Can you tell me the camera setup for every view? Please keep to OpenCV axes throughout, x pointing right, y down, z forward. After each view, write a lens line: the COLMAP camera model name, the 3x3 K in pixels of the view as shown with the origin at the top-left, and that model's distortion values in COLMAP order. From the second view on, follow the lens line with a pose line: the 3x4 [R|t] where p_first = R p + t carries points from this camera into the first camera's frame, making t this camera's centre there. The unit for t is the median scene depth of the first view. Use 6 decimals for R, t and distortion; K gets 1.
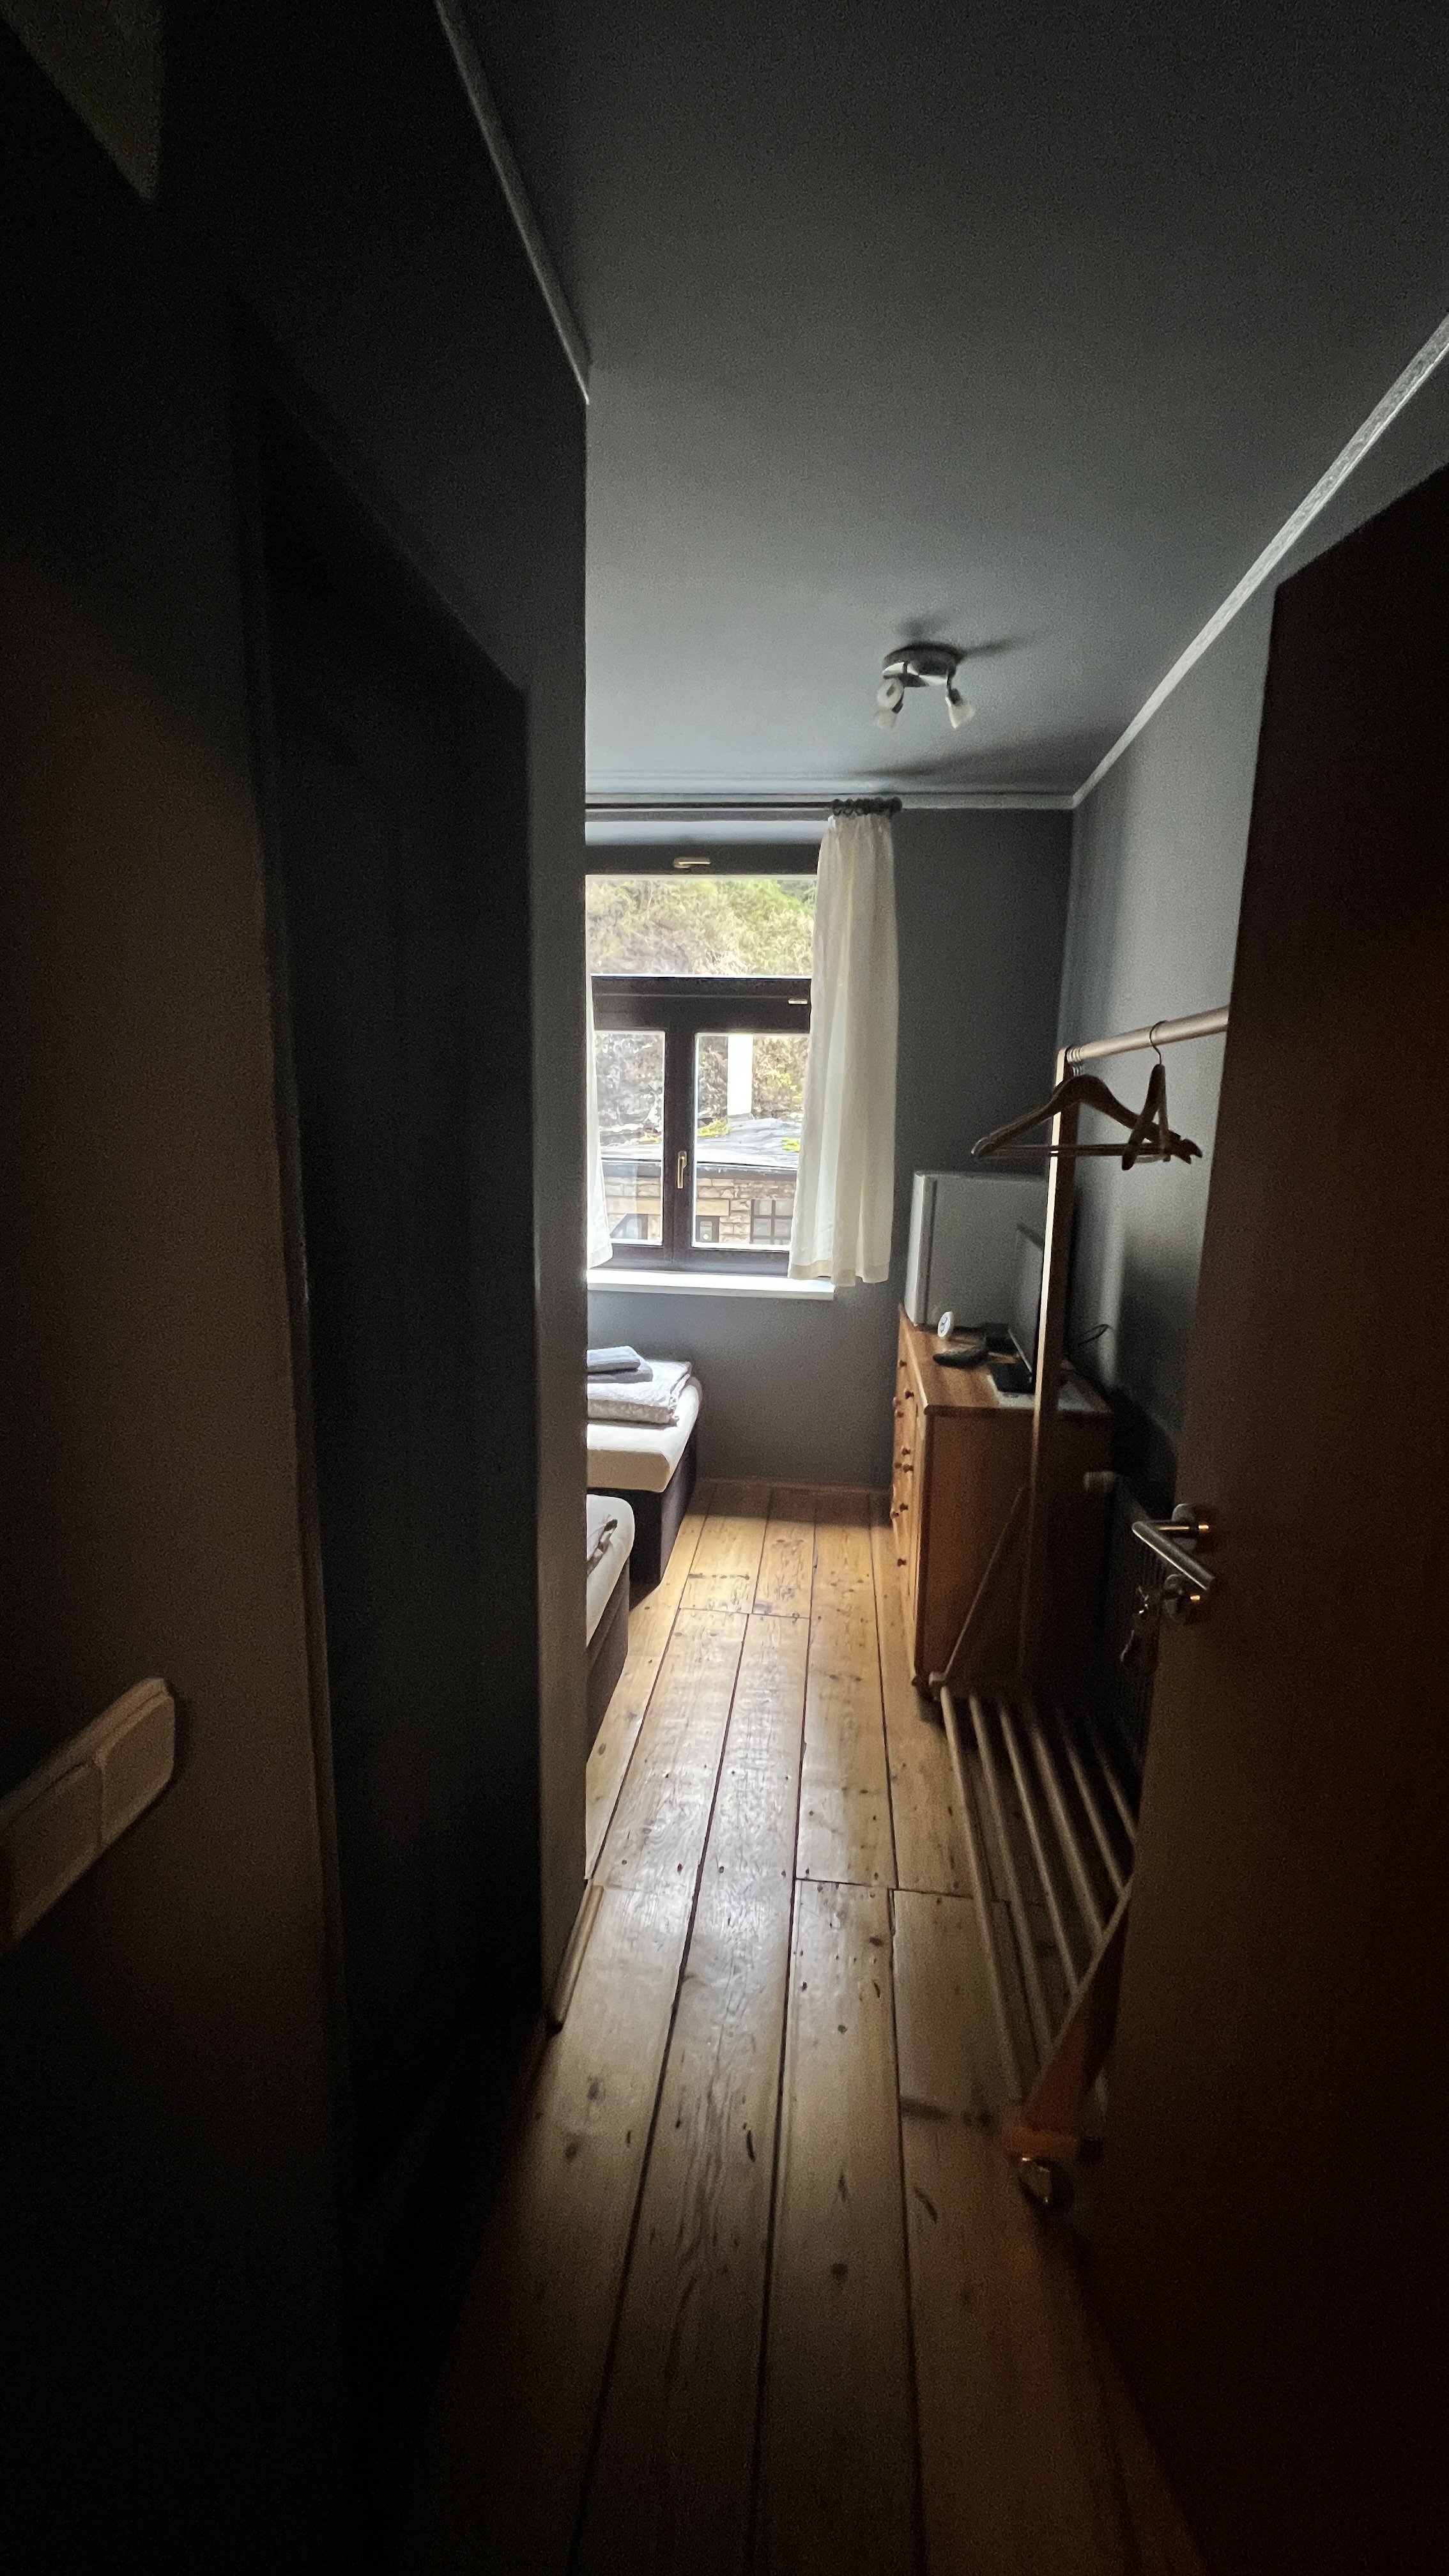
lens RADIAL K [[1044.5, 0, 721.0], [0, 1044.5, 1284.4], [0, 0, 1]] dist [0.003568, 0.000161]
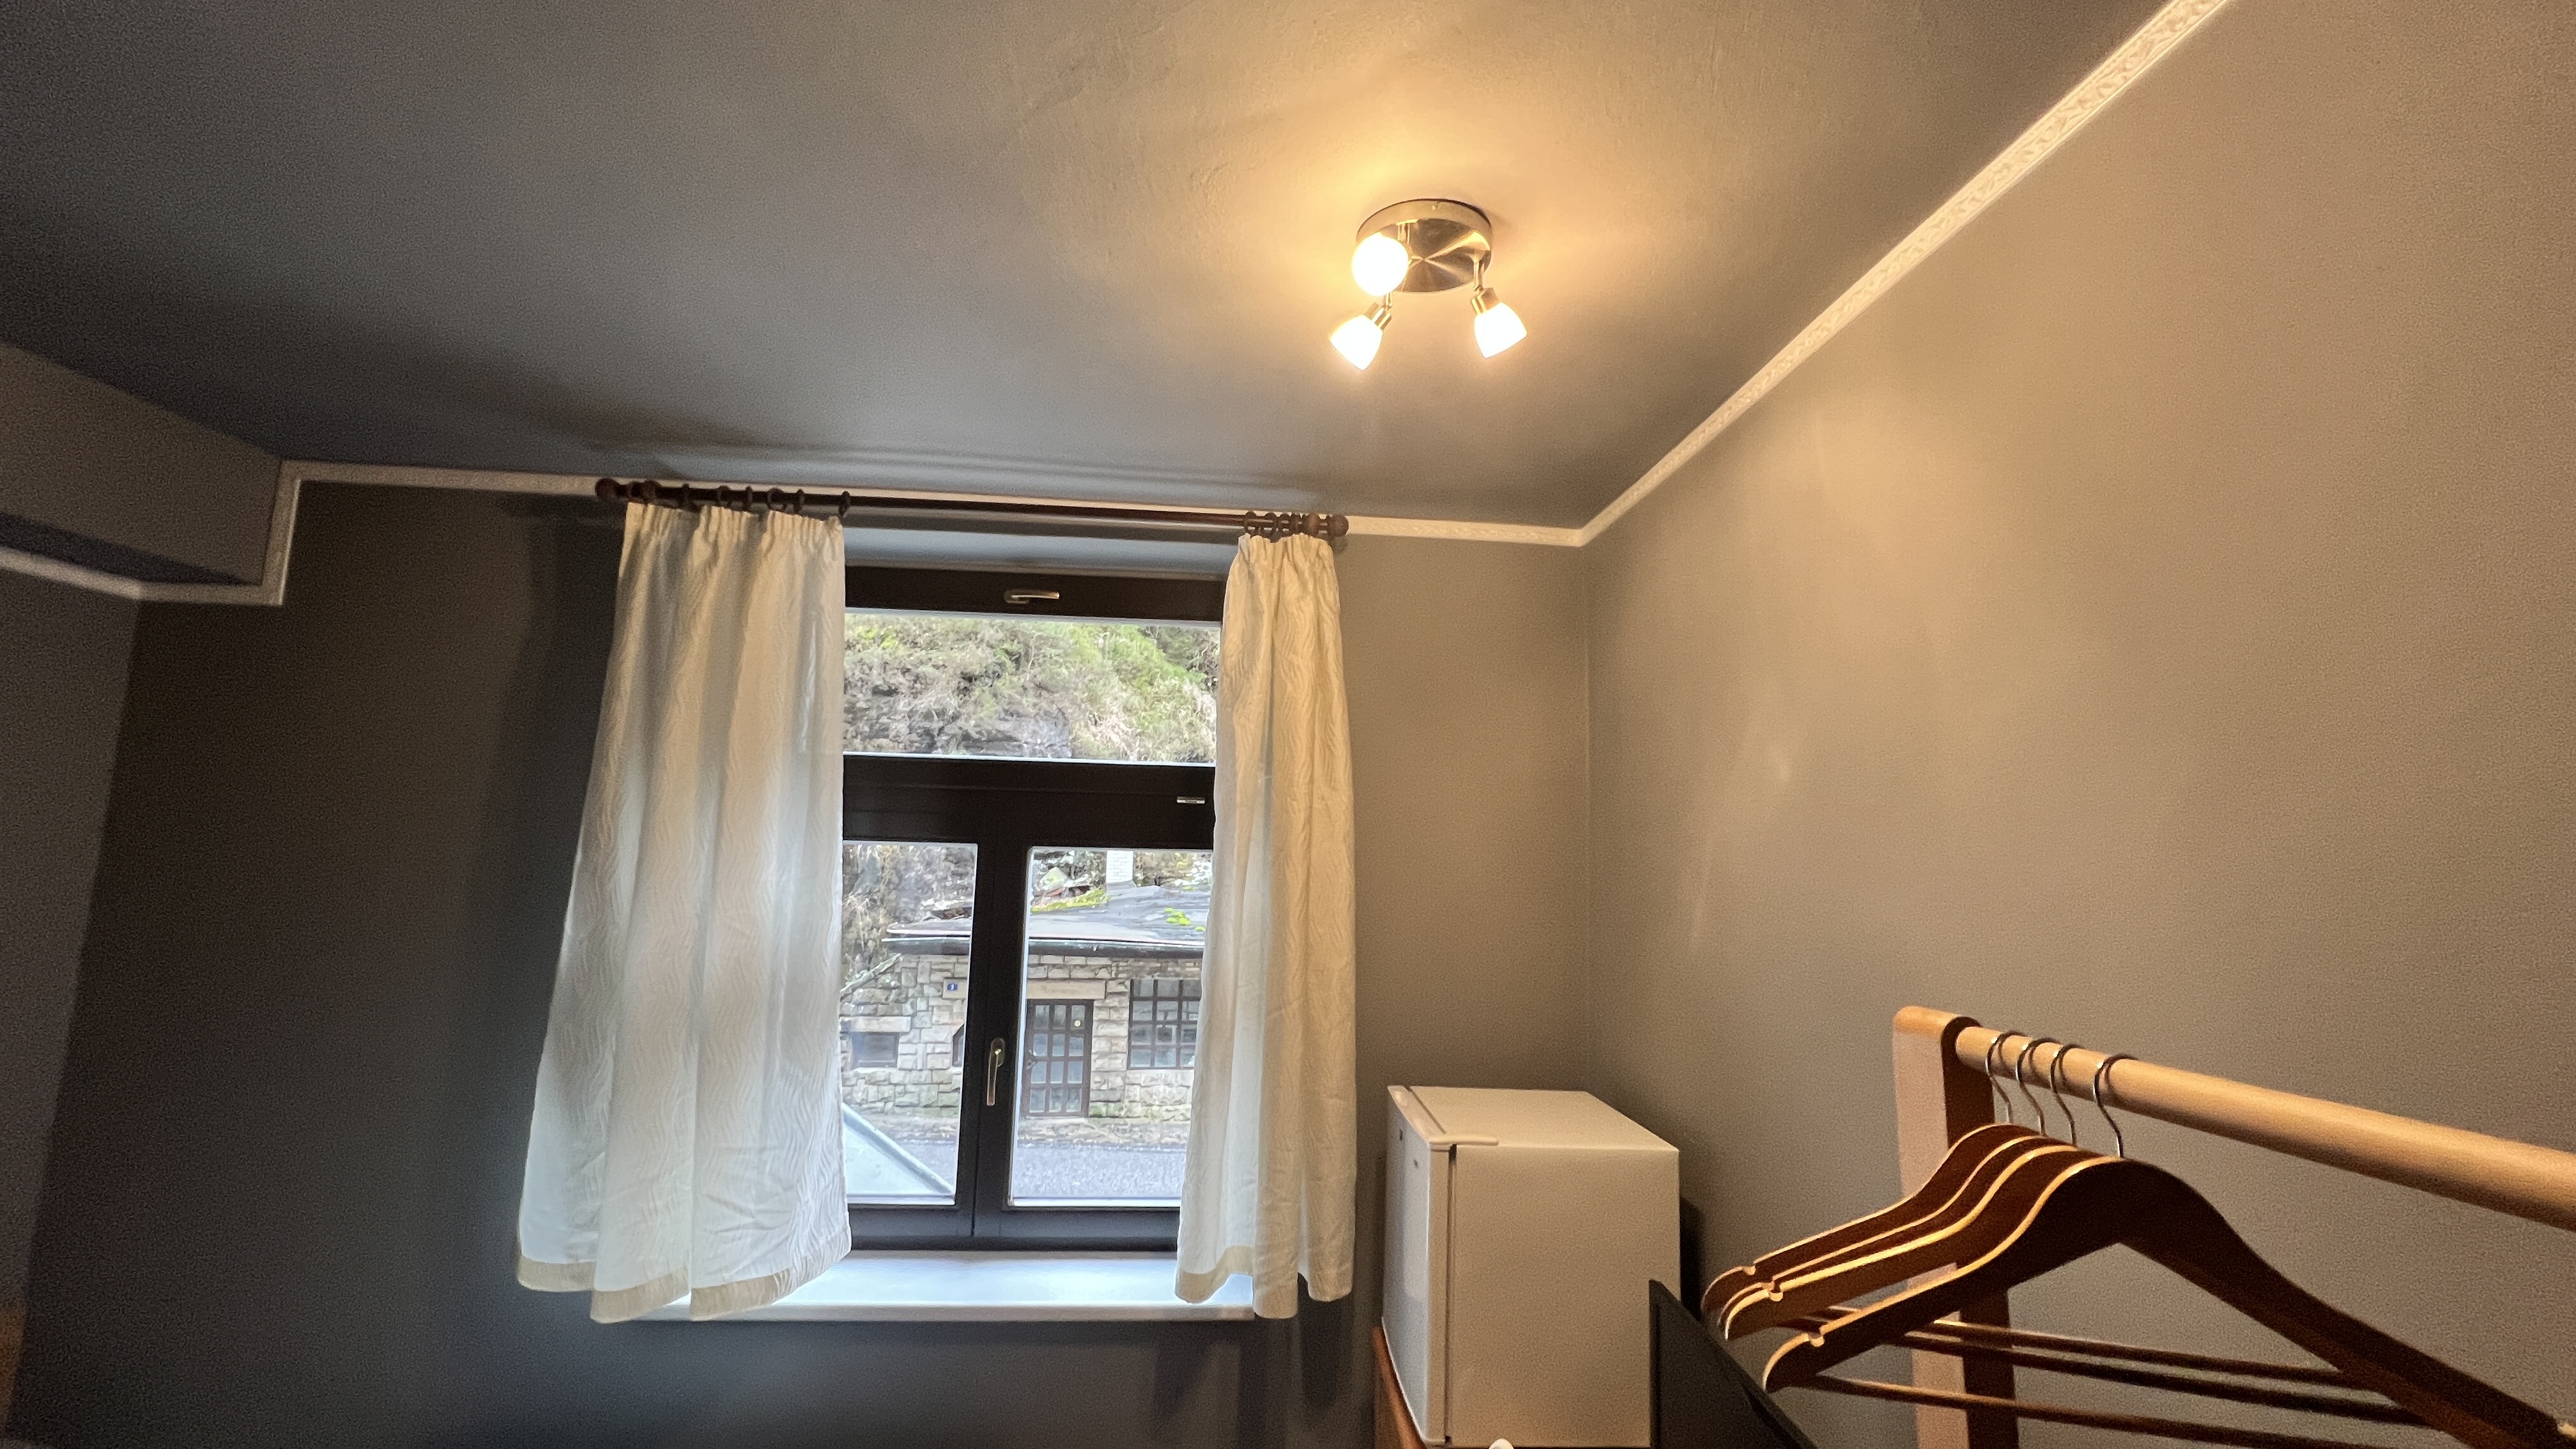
lens RADIAL K [[1044.5, 0, 1305.2], [0, 1044.5, 726.0], [0, 0, 1]] dist [0.003568, 0.000161]
pose [[0.982135, 0.024437, 0.186583, 0.023734], [0.031662, 0.955935, -0.291866, -0.142596], [-0.185493, 0.292560, 0.938084, 0.419511]]
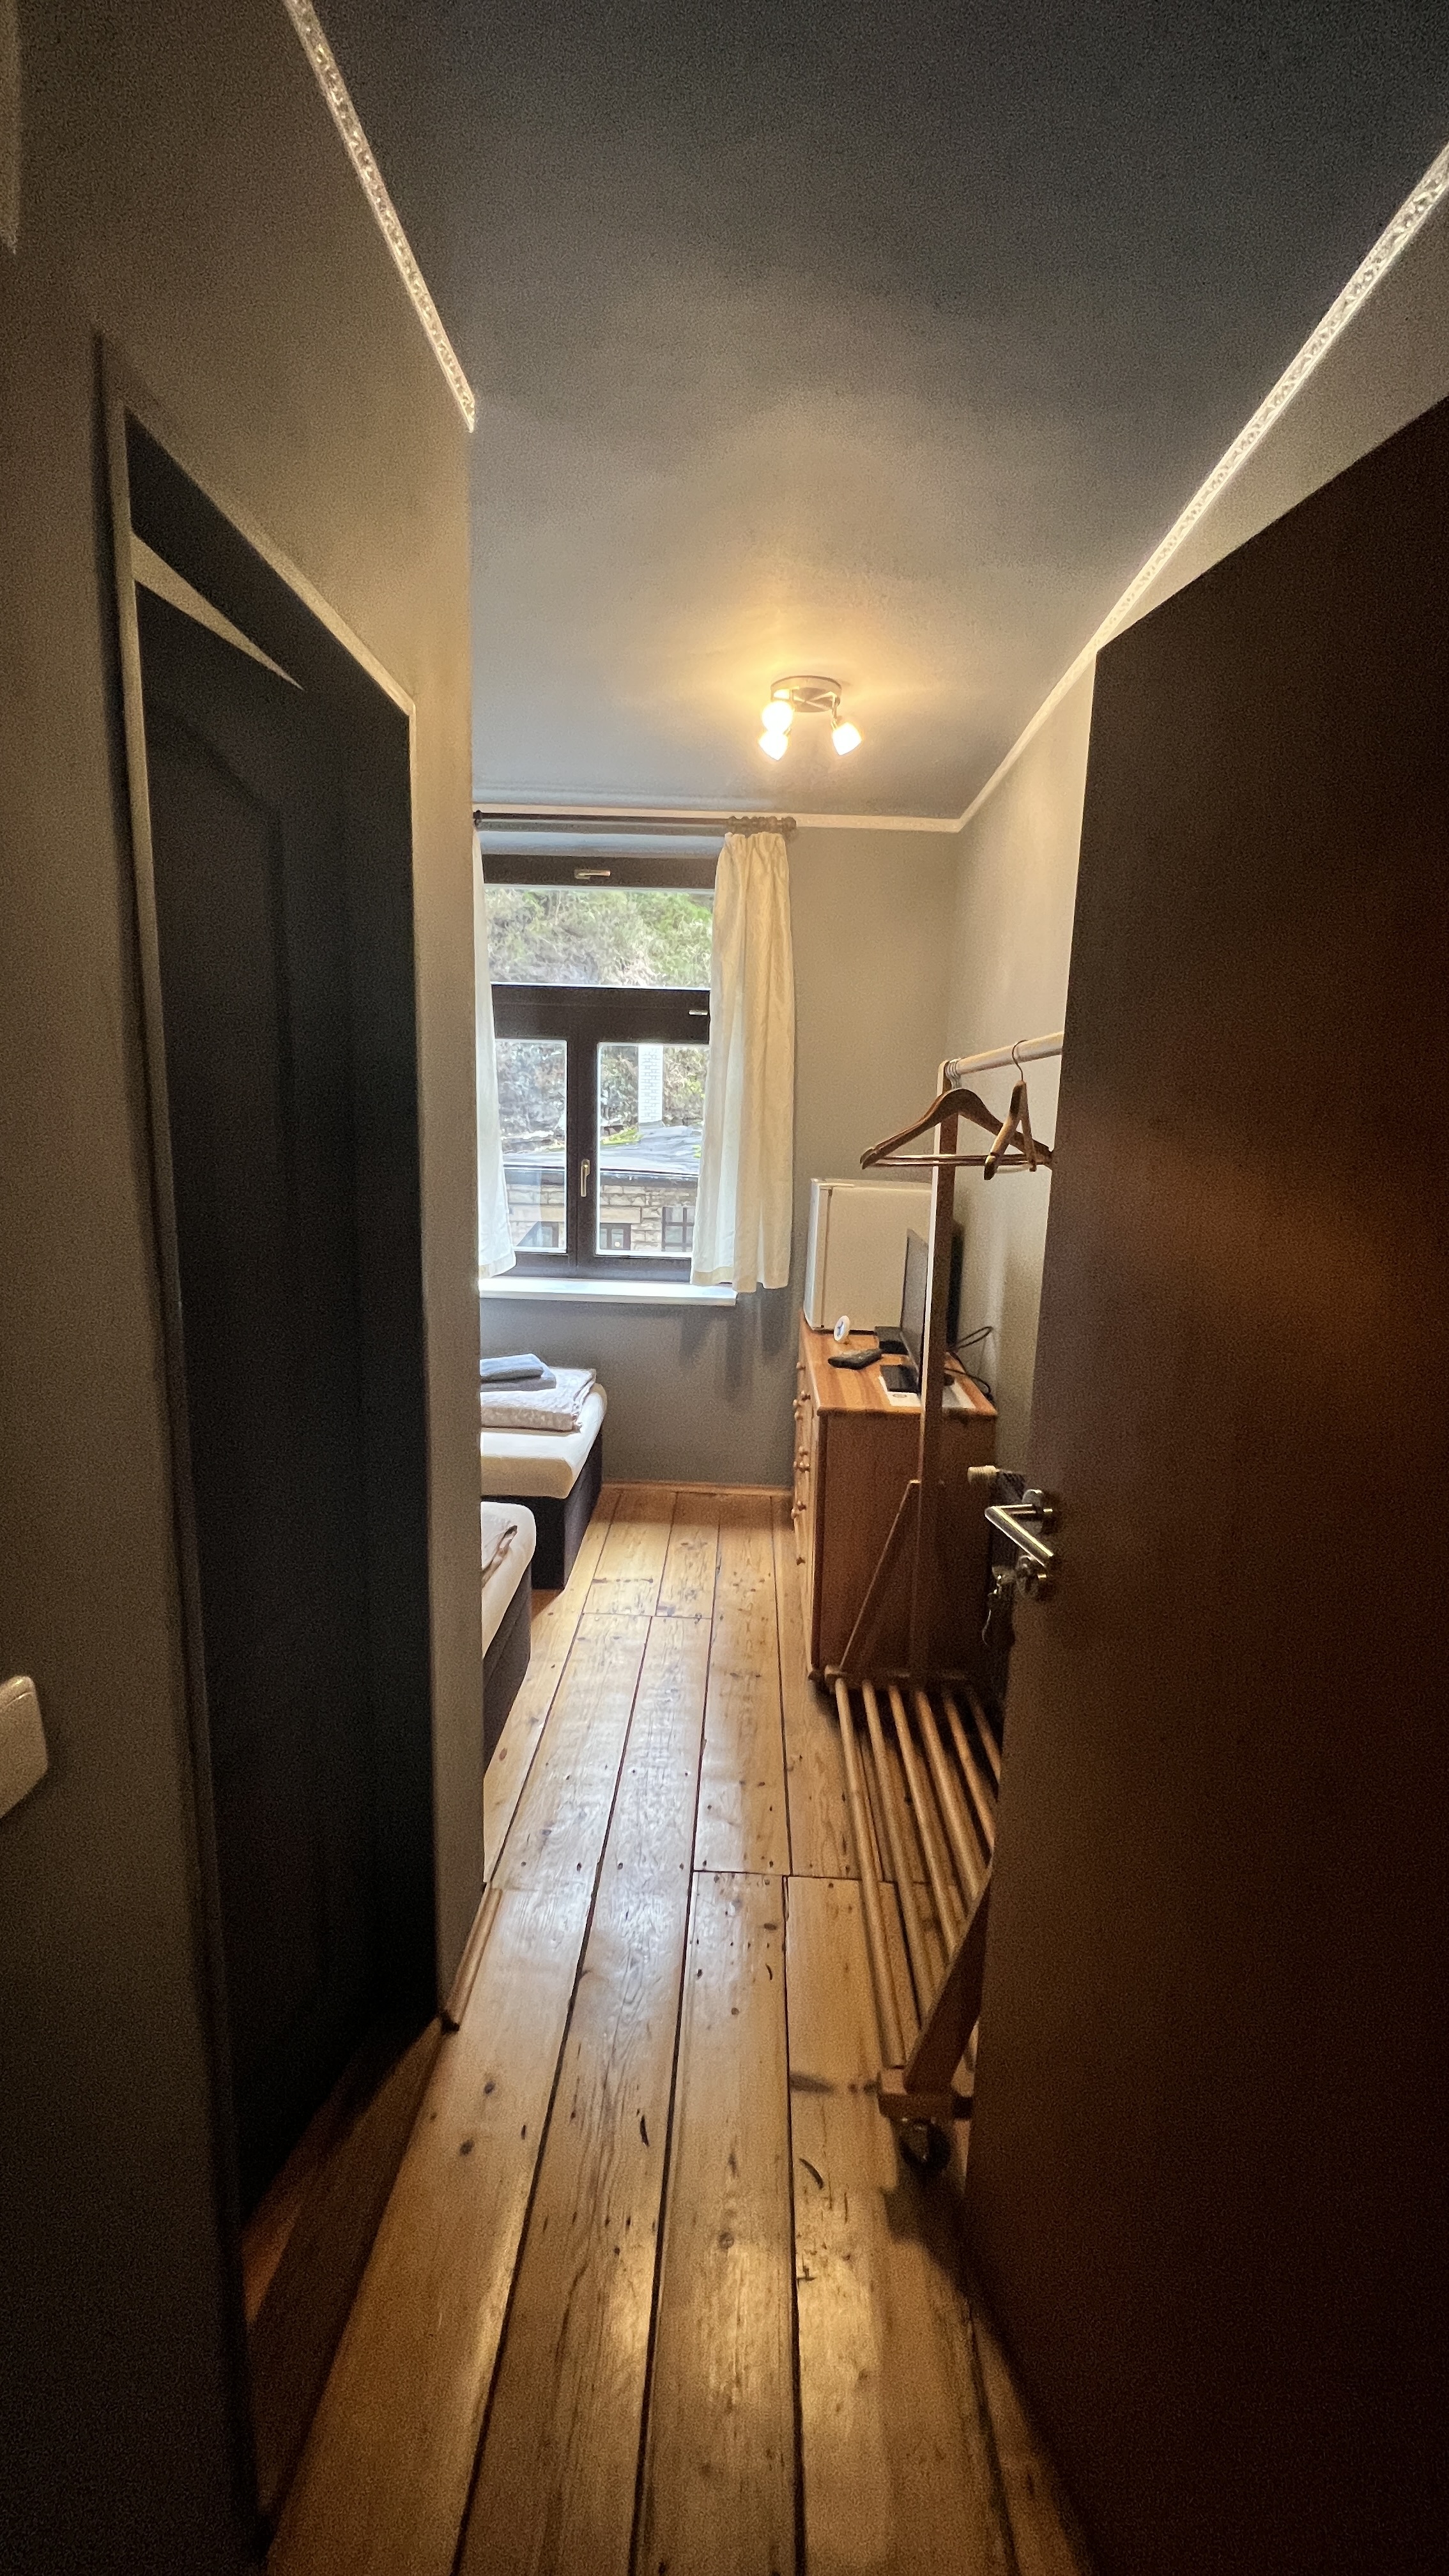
lens RADIAL K [[1044.5, 0, 721.9], [0, 1044.5, 1282.2], [0, 0, 1]] dist [0.003568, 0.000161]
pose [[0.996499, -0.008268, 0.083198, 0.010877], [0.009007, 0.999923, -0.008521, 0.000847], [-0.083121, 0.009240, 0.996497, -0.015526]]
